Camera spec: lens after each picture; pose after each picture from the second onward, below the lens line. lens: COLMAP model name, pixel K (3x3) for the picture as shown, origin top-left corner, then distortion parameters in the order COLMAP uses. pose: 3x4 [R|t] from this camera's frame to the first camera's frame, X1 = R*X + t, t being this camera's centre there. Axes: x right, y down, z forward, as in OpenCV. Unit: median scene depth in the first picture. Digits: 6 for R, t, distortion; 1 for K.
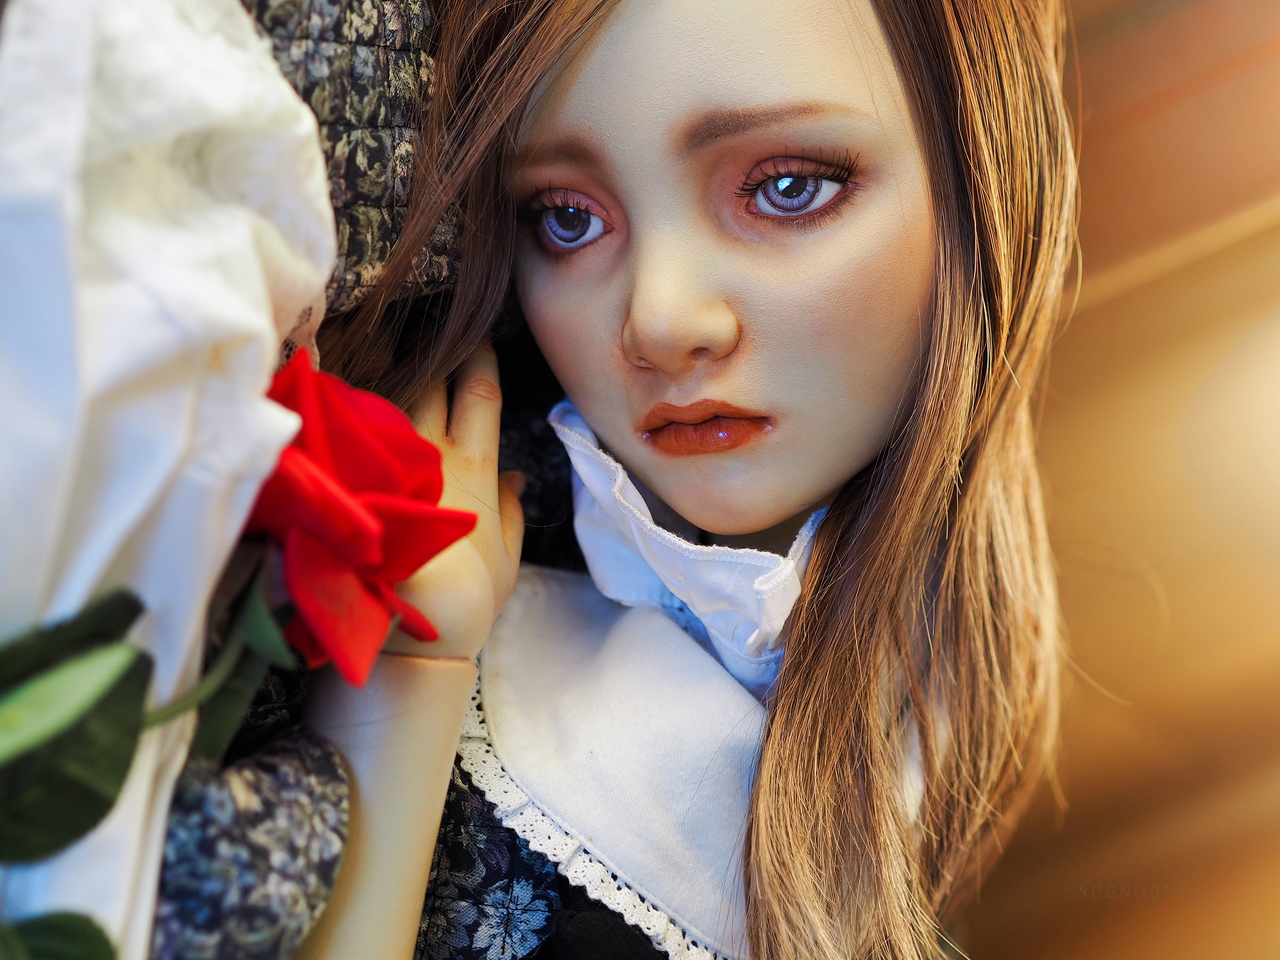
lens RADIAL K [[3642.2, 0, 639.7], [0, 3642.2, 482.5], [0, 0, 1]] dist [0.281595, -0.207443]
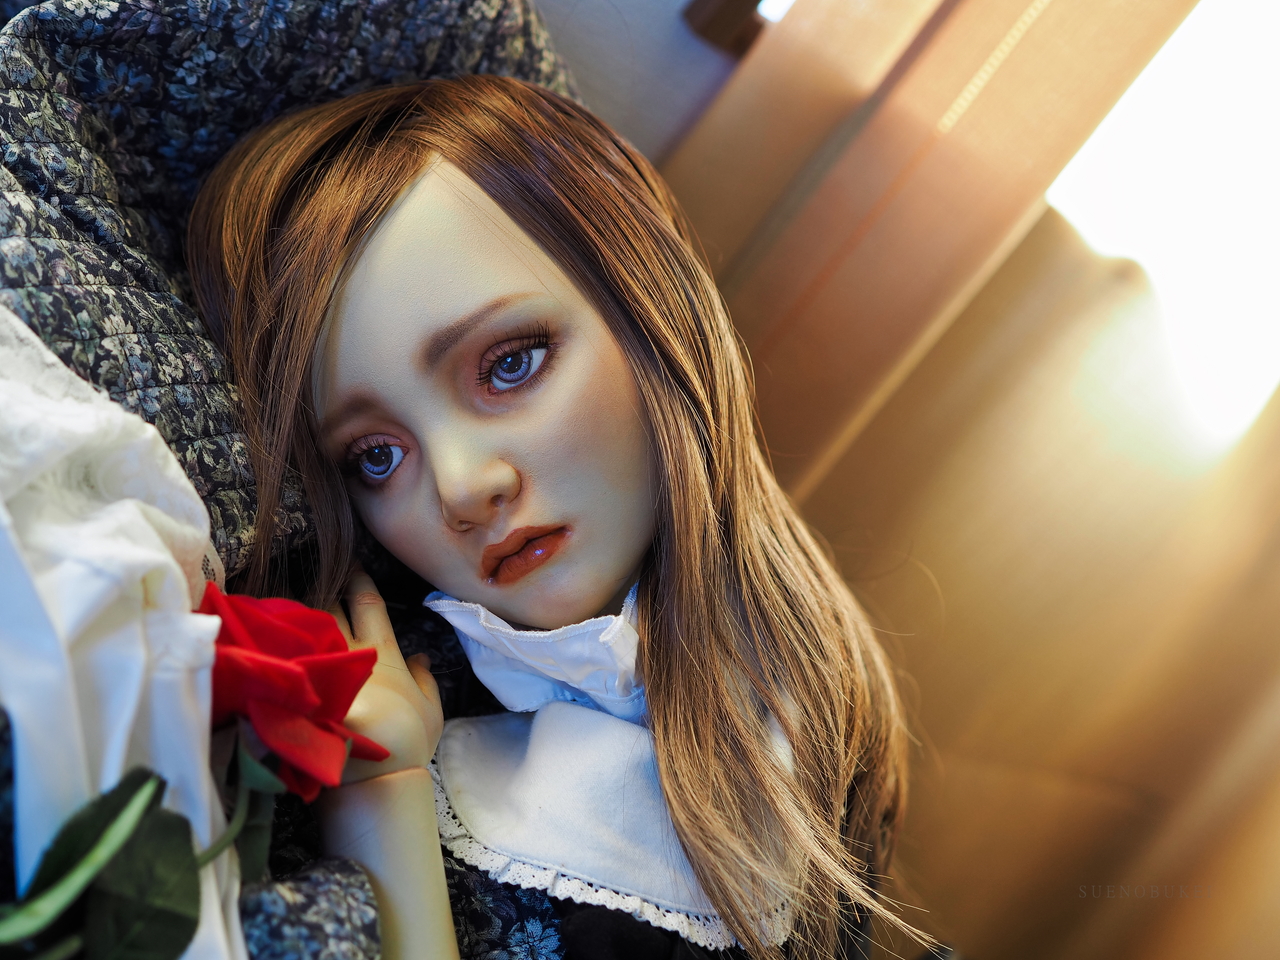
lens RADIAL K [[3563.4, 0, 636.1], [0, 3563.4, 475.4], [0, 0, 1]] dist [0.238152, -0.764235]
pose [[0.919257, -0.393405, 0.014123, 0.049718], [0.390180, 0.905791, -0.165235, 0.198873], [0.052212, 0.157404, 0.986153, -0.312894]]
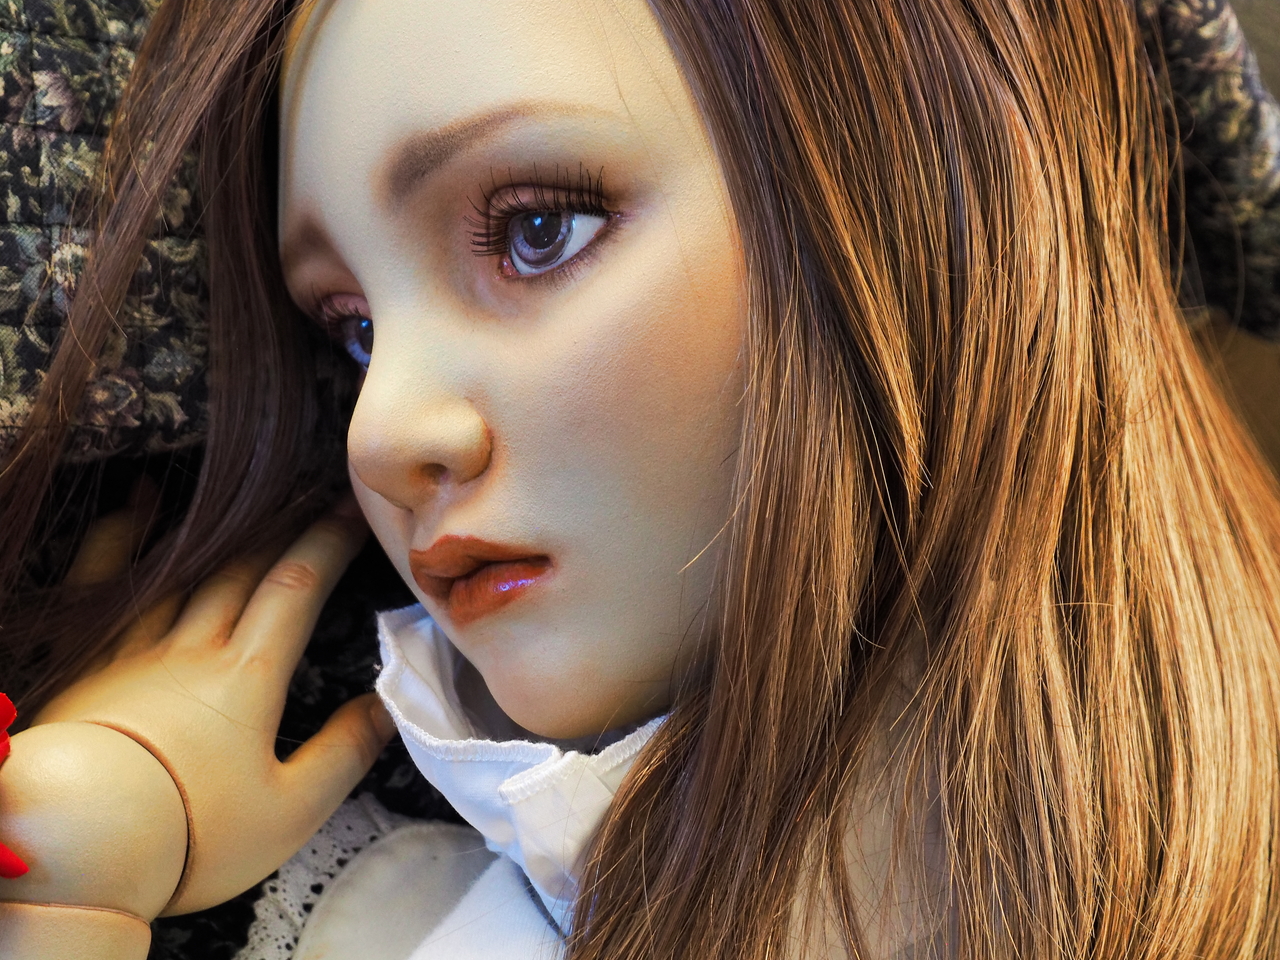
lens RADIAL K [[3656.0, 0, 670.7], [0, 3656.0, 478.1], [0, 0, 1]] dist [0.040382, -1.223719]
pose [[0.873292, -0.122251, -0.471610, 0.404447], [0.032791, 0.980560, -0.193463, 0.108689], [0.486092, 0.153485, 0.860324, 0.407339]]
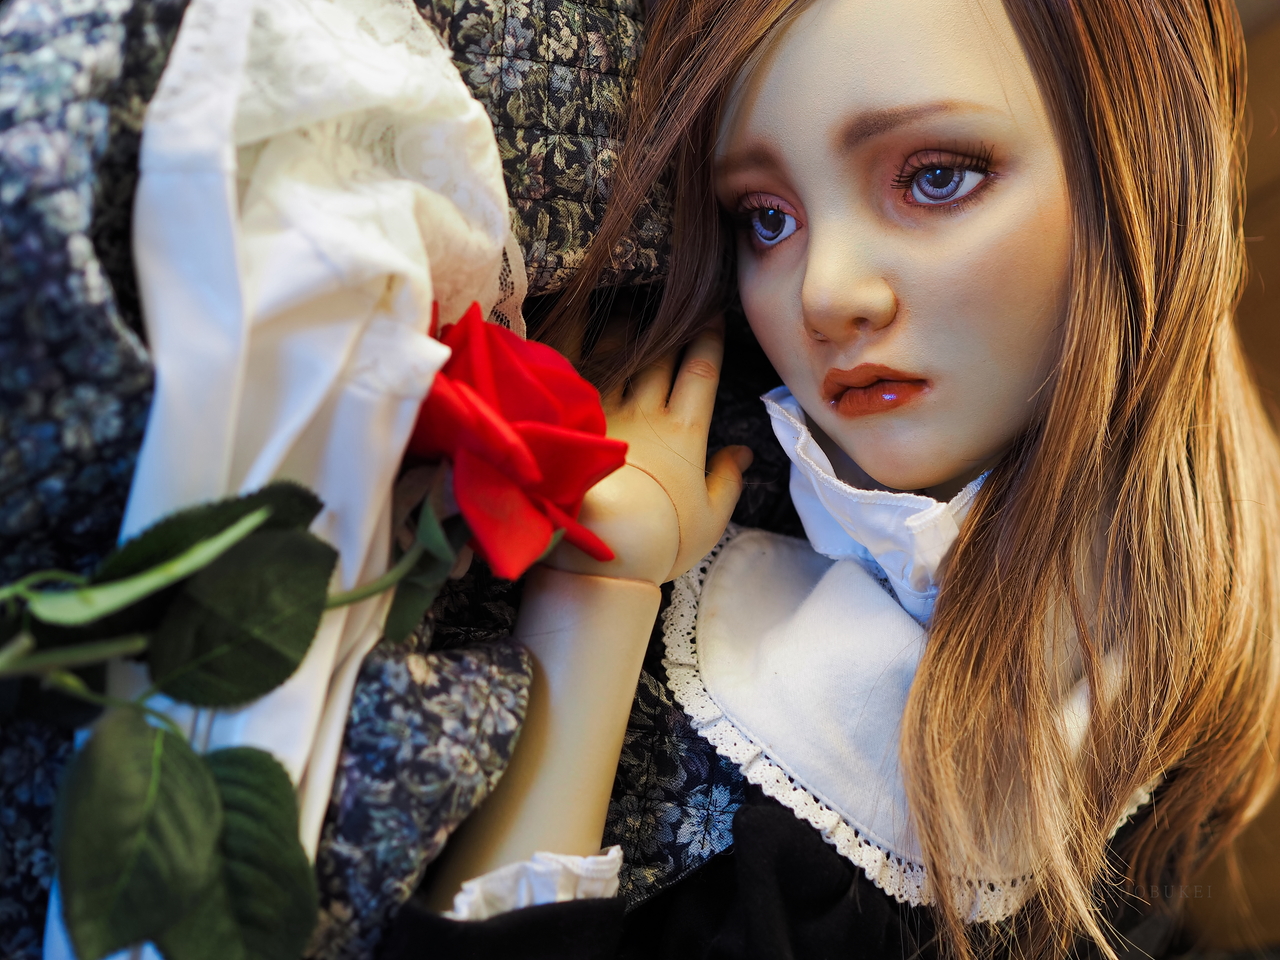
lens RADIAL K [[3599.5, 0, 659.7], [0, 3599.5, 467.4], [0, 0, 1]] dist [0.221738, 0.286258]
pose [[0.969173, -0.016295, -0.245844, 0.238550], [-0.005747, 0.996044, -0.088676, 0.113484], [0.246316, 0.087356, 0.965245, -0.115600]]
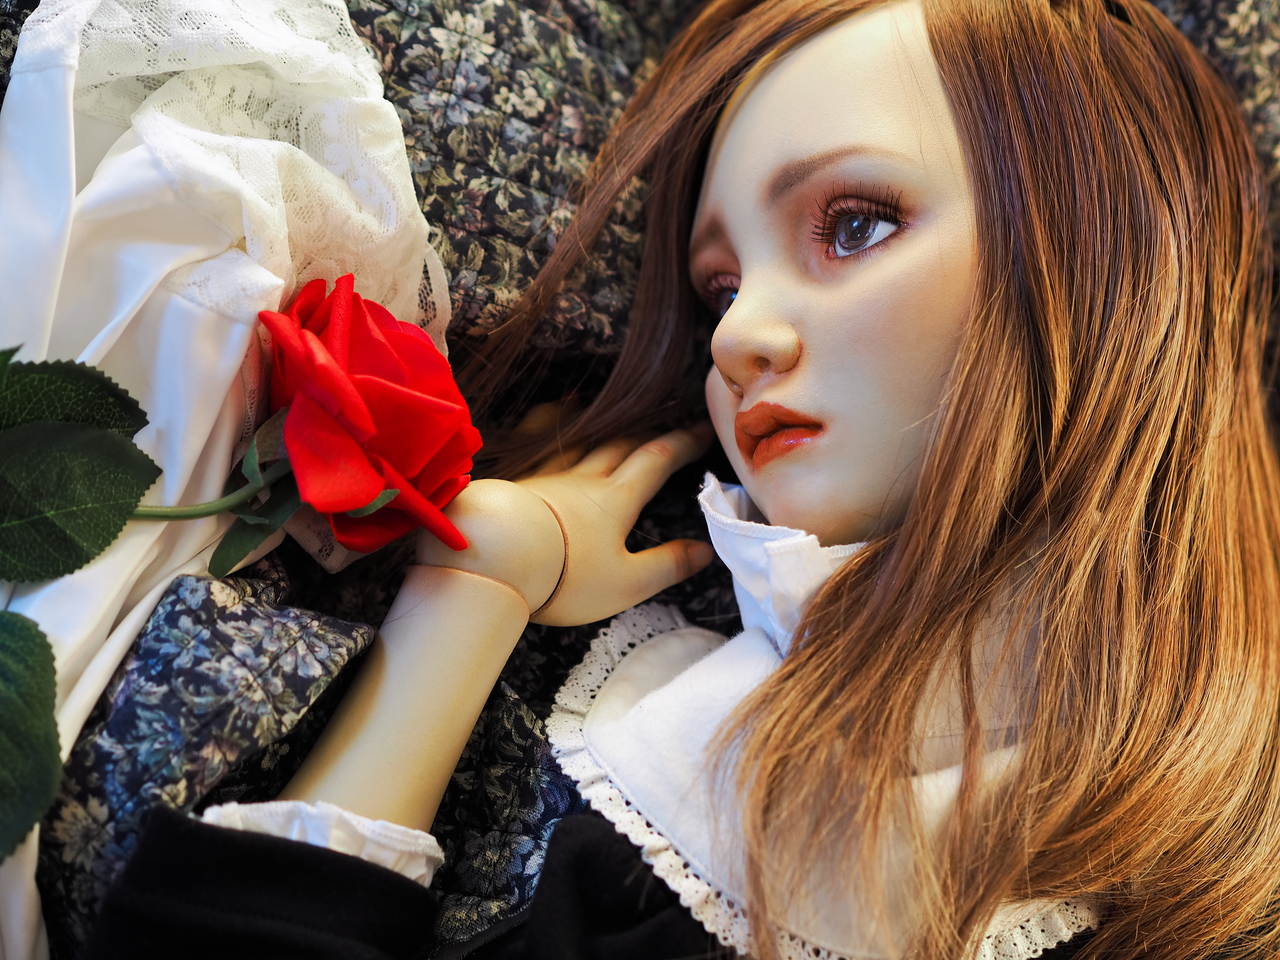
lens RADIAL K [[3563.4, 0, 636.1], [0, 3563.4, 475.4], [0, 0, 1]] dist [0.238152, -0.764235]
pose [[0.837778, -0.049964, -0.543721, 0.603893], [-0.181093, 0.914012, -0.363024, 0.419811], [0.515106, 0.402598, 0.756691, 0.142739]]
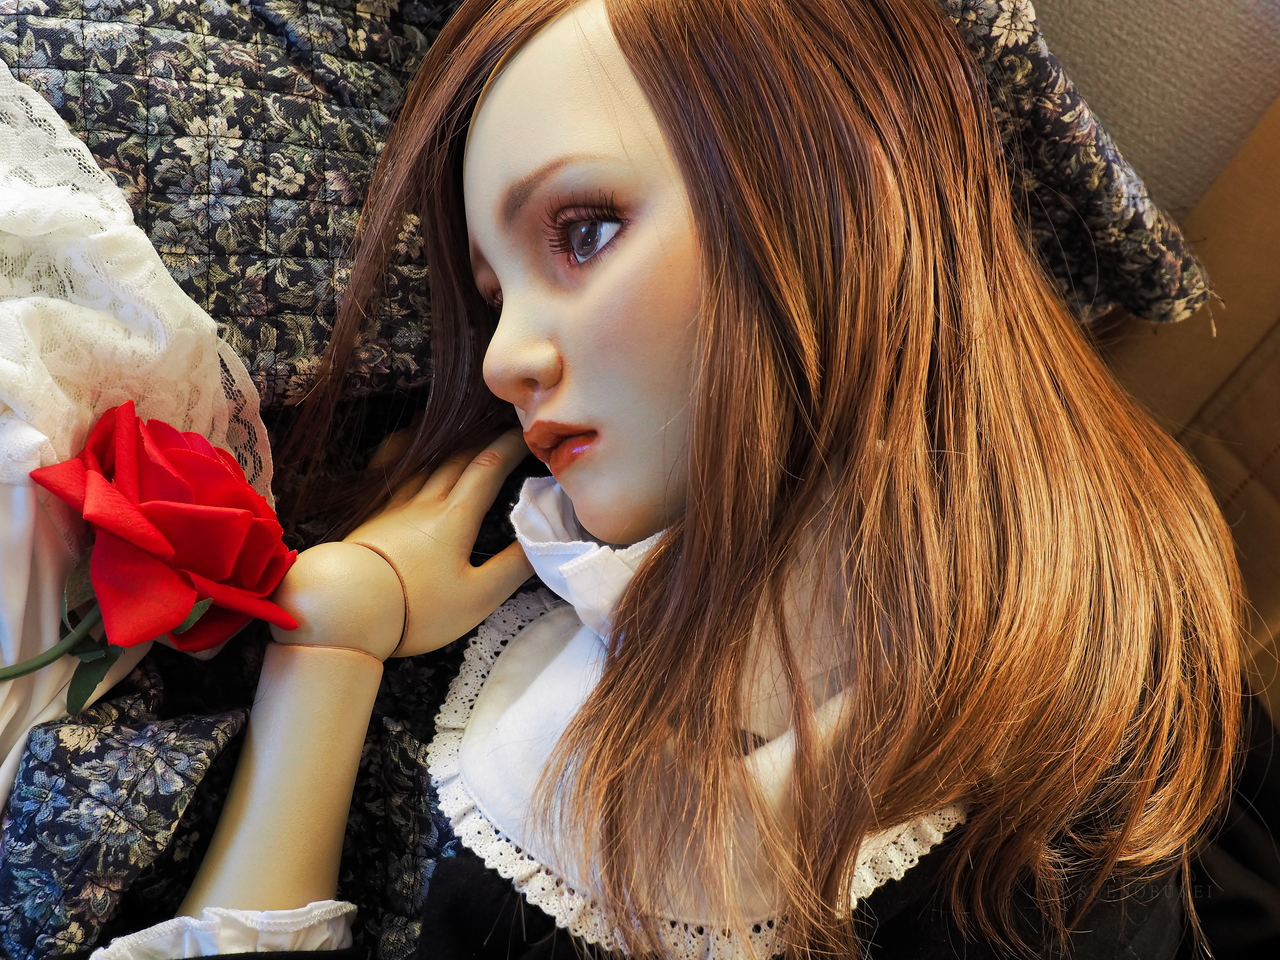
lens RADIAL K [[1921.4, 0, 648.2], [0, 1921.4, 481.7], [0, 0, 1]] dist [-0.008918, 0.043472]
pose [[0.745738, -0.160357, -0.646654, 0.457360], [0.020679, 0.975706, -0.218108, 0.137153], [0.665919, 0.149279, 0.730936, 0.576544]]
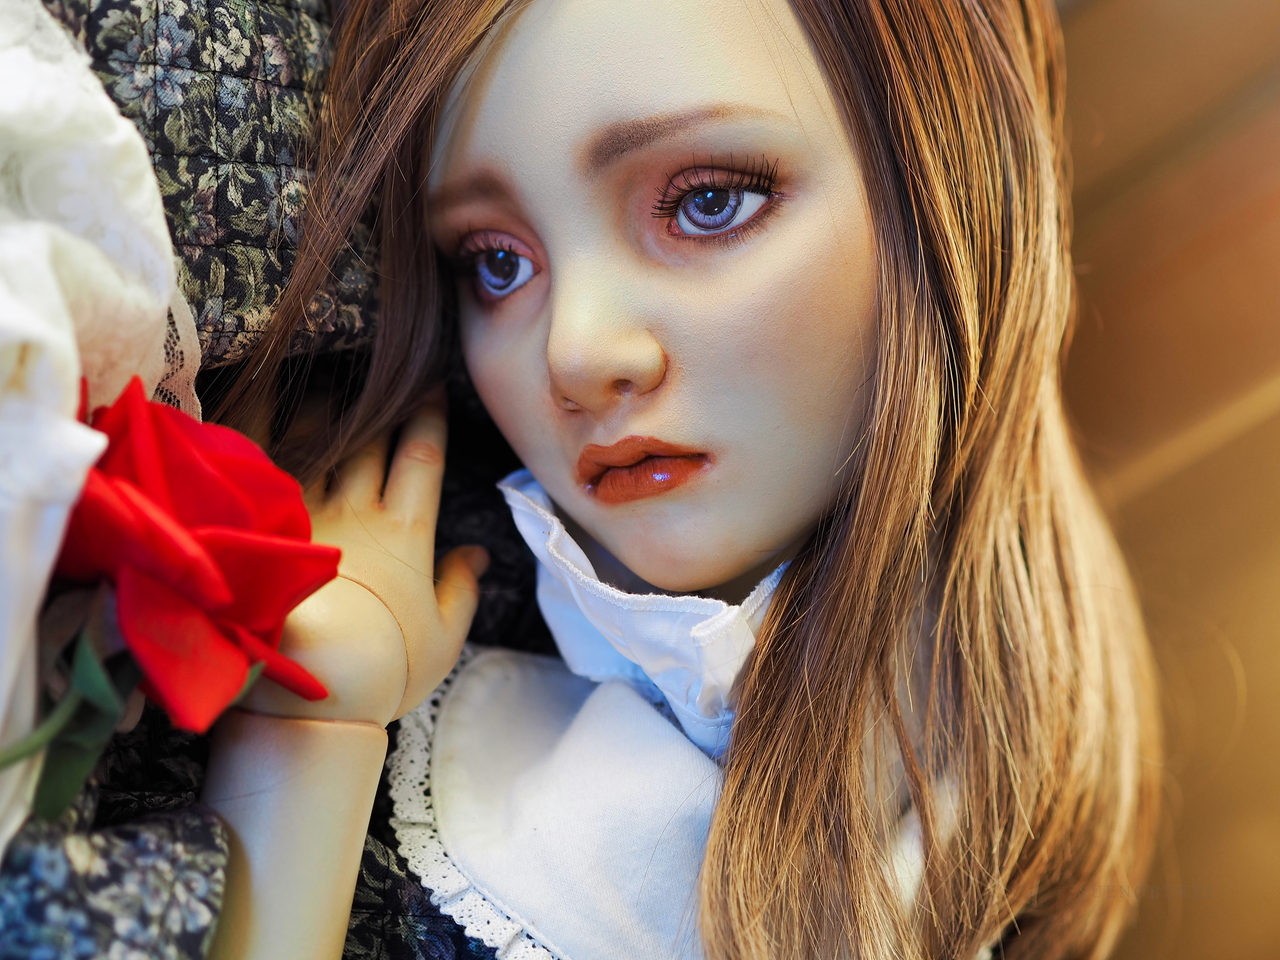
lens RADIAL K [[3642.2, 0, 639.7], [0, 3642.2, 482.5], [0, 0, 1]] dist [0.281595, -0.207443]
pose [[0.985500, -0.063940, -0.157165, 0.167393], [0.046929, 0.992860, -0.109663, 0.091936], [0.163054, 0.100698, 0.981465, 0.096450]]
